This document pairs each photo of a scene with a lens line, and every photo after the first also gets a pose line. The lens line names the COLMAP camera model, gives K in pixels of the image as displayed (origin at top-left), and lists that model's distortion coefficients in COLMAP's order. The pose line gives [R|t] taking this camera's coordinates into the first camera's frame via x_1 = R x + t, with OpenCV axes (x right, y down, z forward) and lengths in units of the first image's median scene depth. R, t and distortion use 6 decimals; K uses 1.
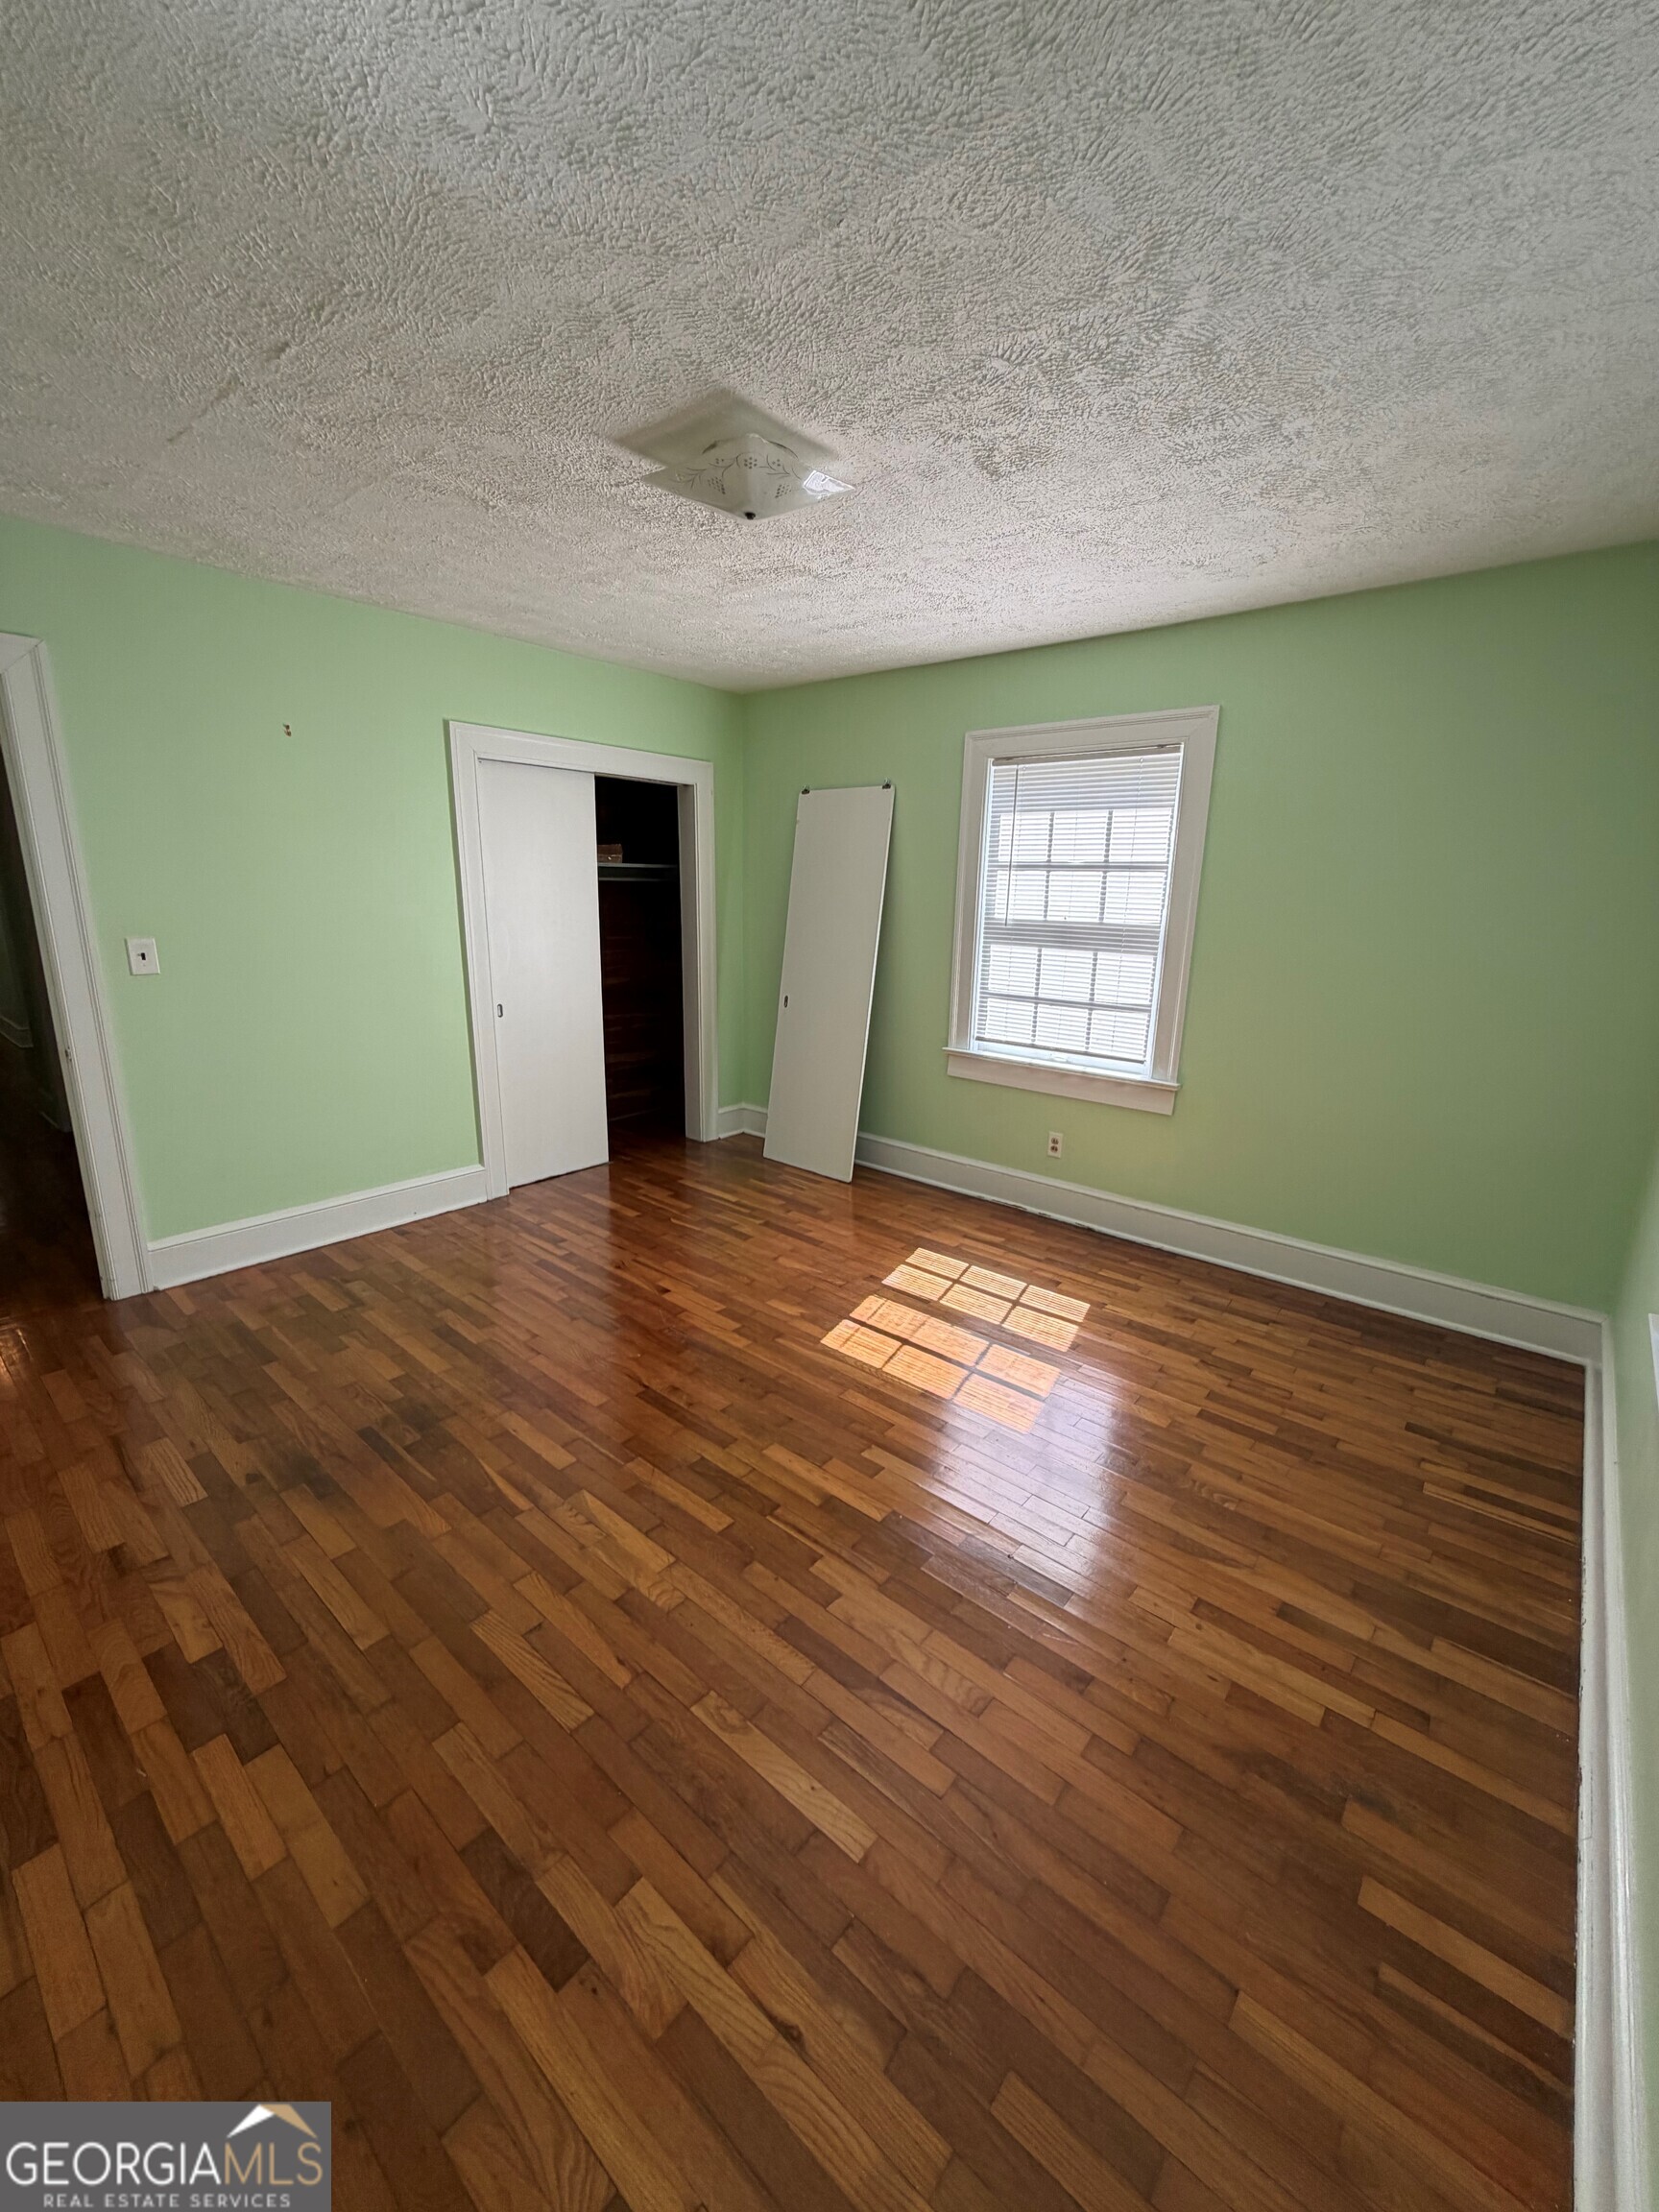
lens RADIAL K [[886.6, 0, 827.2], [0, 886.6, 1105.6], [0, 0, 1]] dist [0.000740, -0.000157]
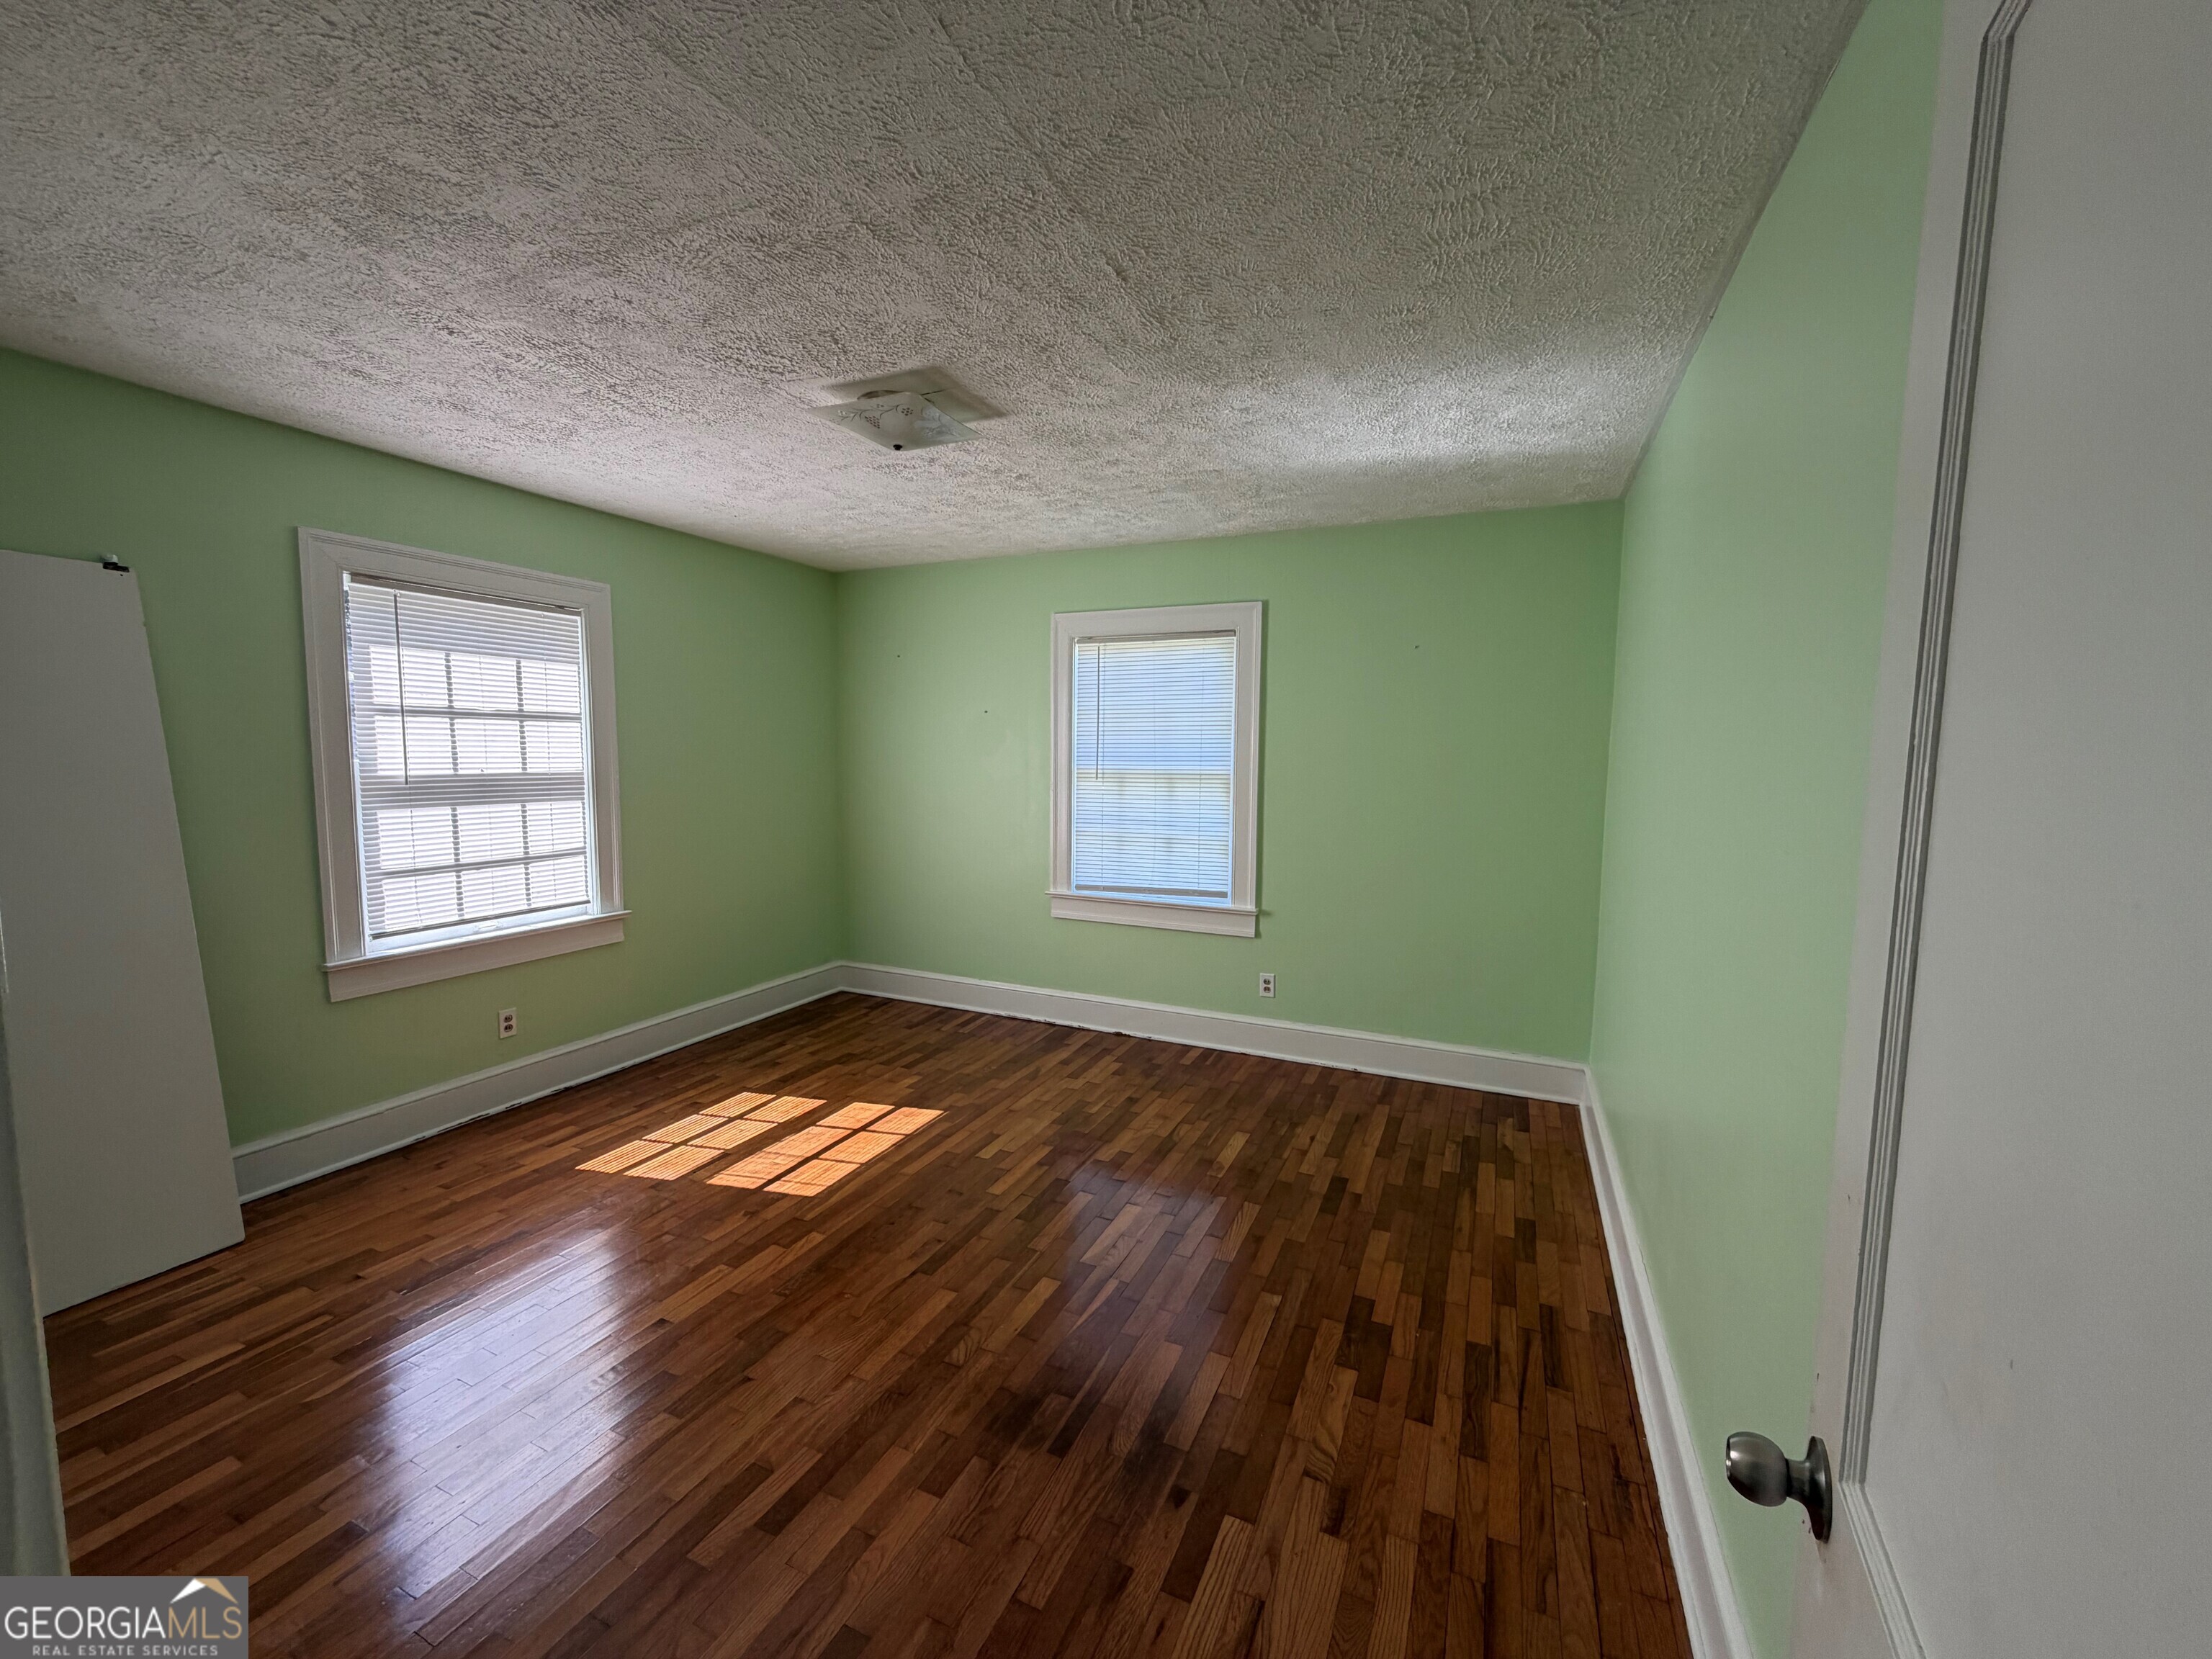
lens RADIAL K [[886.6, 0, 1109.0], [0, 886.6, 841.8], [0, 0, 1]] dist [0.000740, -0.000157]
pose [[-0.288617, -0.123039, 0.949506, -0.931035], [0.216132, 0.957738, 0.189802, -0.212100], [-0.932731, 0.259998, -0.249827, 0.788233]]
